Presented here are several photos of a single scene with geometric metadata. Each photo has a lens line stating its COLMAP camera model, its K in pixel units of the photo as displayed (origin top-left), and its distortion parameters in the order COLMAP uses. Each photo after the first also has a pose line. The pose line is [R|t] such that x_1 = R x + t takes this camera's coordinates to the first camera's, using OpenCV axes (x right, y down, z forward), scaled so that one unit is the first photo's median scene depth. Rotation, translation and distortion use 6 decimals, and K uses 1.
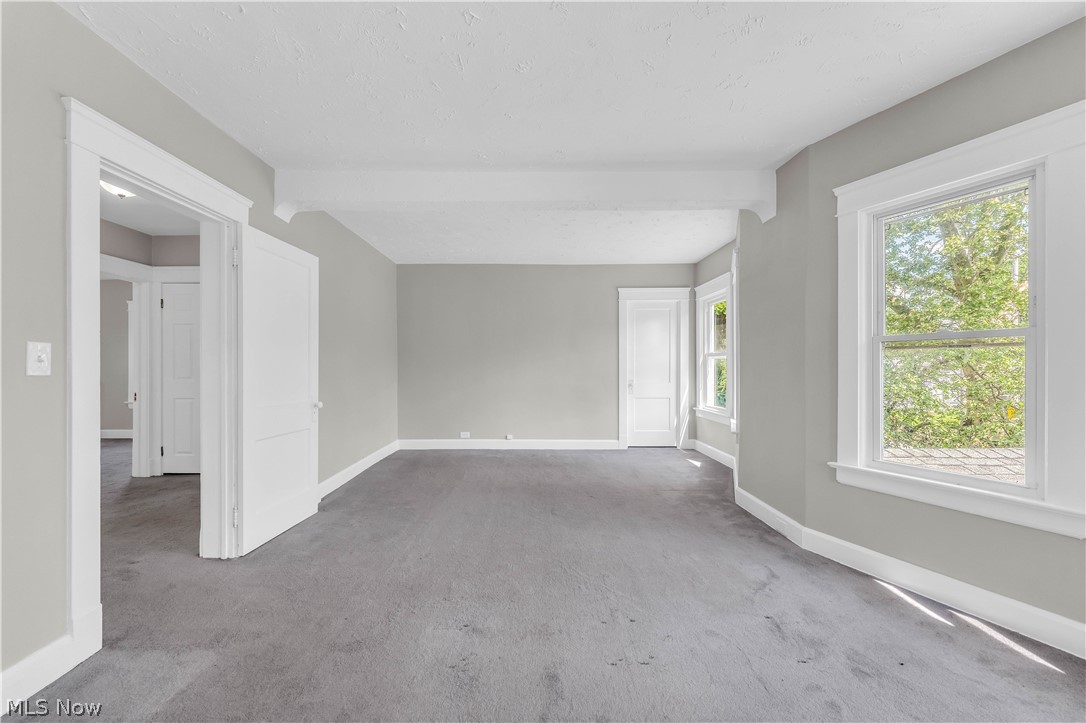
lens RADIAL K [[437.5, 0, 541.7], [0, 437.5, 365.2], [0, 0, 1]] dist [-0.003004, 0.000046]
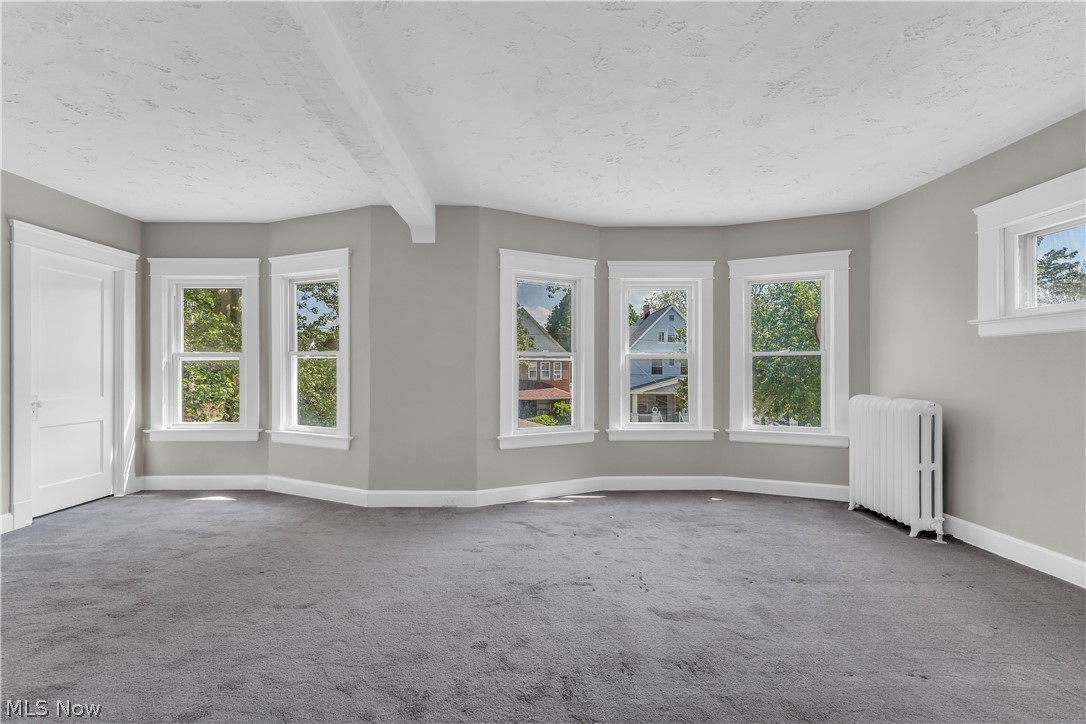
lens RADIAL K [[437.5, 0, 541.7], [0, 437.5, 365.9], [0, 0, 1]] dist [-0.003004, 0.000046]
pose [[0.000345, 0.010303, 0.999947, -0.341944], [-0.002318, 0.999944, -0.010302, 0.001447], [-0.999997, -0.002315, 0.000369, 0.373176]]
